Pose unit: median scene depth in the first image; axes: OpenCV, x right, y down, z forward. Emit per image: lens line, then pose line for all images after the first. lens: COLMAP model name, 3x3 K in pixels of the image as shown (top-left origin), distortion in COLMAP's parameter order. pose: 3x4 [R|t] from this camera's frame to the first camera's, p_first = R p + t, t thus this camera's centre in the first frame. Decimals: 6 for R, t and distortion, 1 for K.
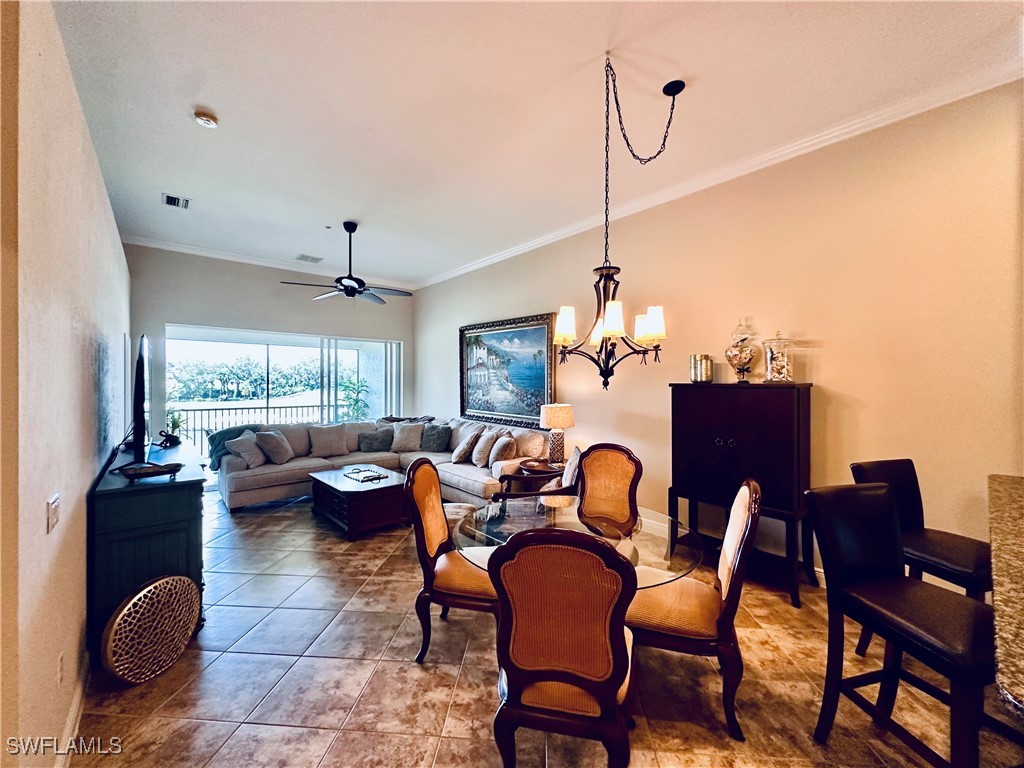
lens RADIAL K [[404.5, 0, 510.0], [0, 404.5, 382.5], [0, 0, 1]] dist [-0.001586, -0.000136]
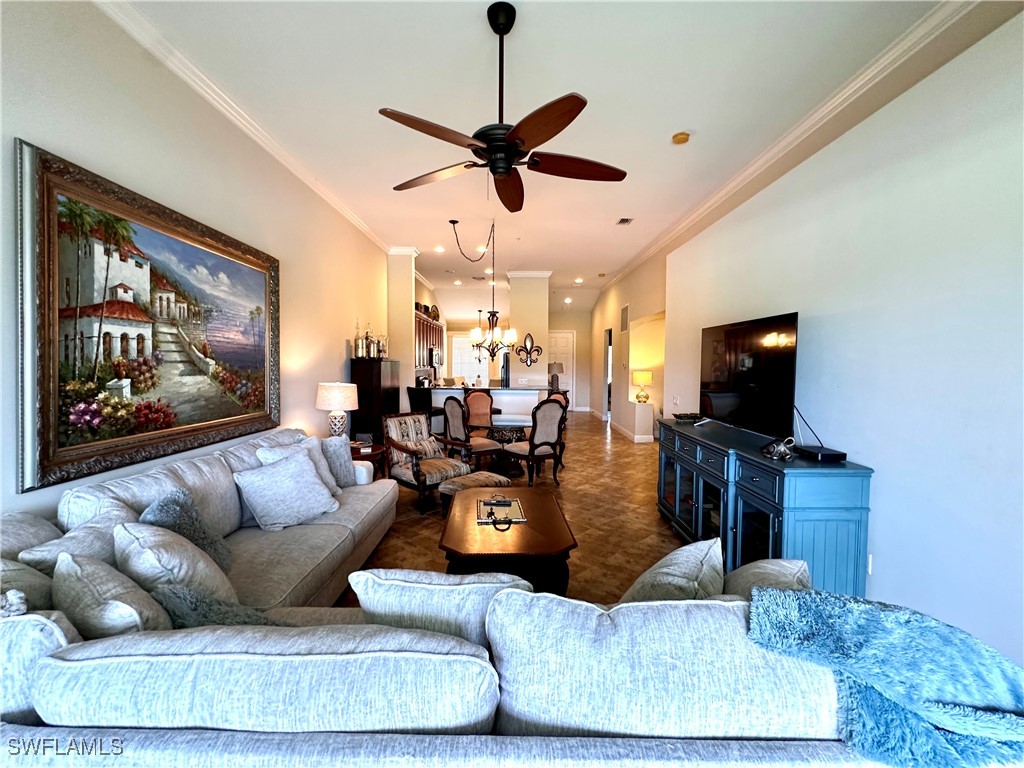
lens RADIAL K [[454.9, 0, 513.9], [0, 454.9, 377.5], [0, 0, 1]] dist [-0.000444, -0.000040]
pose [[-0.761834, -0.026969, 0.647211, -0.694795], [-0.001820, 0.999218, 0.039494, 0.001696], [-0.647770, 0.028910, -0.761287, 1.284614]]
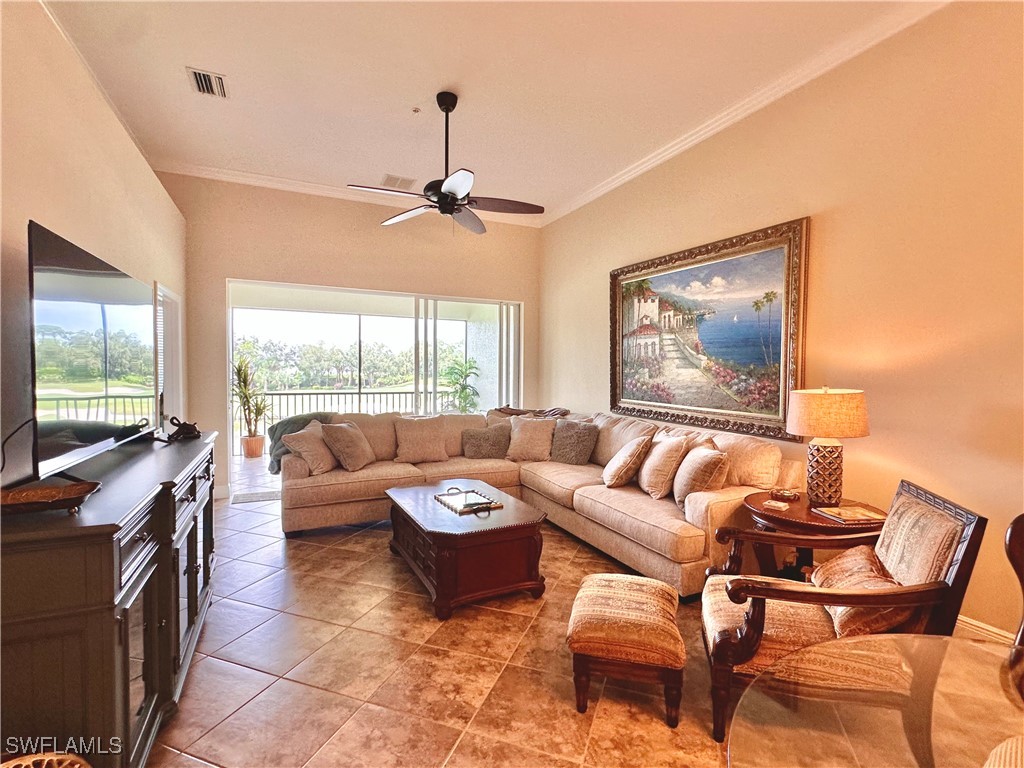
lens RADIAL K [[484.2, 0, 509.8], [0, 484.2, 381.2], [0, 0, 1]] dist [0.006585, 0.000236]
pose [[0.961384, 0.010902, -0.274994, -0.081898], [-0.005459, 0.999774, 0.020550, 0.028790], [0.275156, -0.018255, 0.961226, 0.268928]]
